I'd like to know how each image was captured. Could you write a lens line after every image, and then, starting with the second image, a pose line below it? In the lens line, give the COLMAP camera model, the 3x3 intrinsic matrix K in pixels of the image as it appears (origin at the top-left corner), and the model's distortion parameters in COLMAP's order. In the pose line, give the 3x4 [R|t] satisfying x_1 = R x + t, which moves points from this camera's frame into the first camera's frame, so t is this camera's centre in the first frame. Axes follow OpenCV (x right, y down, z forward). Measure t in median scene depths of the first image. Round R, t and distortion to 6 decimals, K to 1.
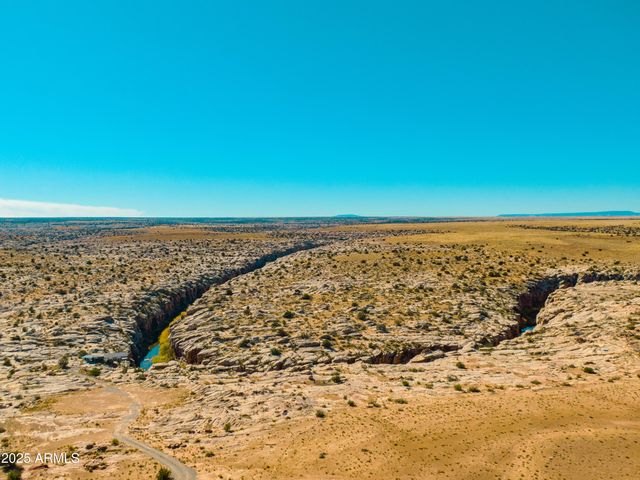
lens RADIAL K [[492.5, 0, 322.1], [0, 492.5, 236.6], [0, 0, 1]] dist [0.008639, -0.020674]
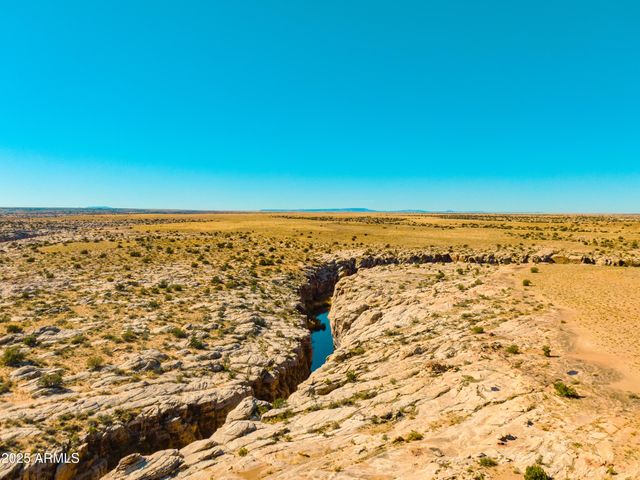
lens RADIAL K [[492.5, 0, 322.1], [0, 492.5, 239.3], [0, 0, 1]] dist [0.008639, -0.020674]
pose [[0.892142, -0.017621, 0.451412, 0.090548], [0.010373, 0.999775, 0.018527, 0.030934], [-0.451636, -0.011846, 0.892123, 0.311209]]
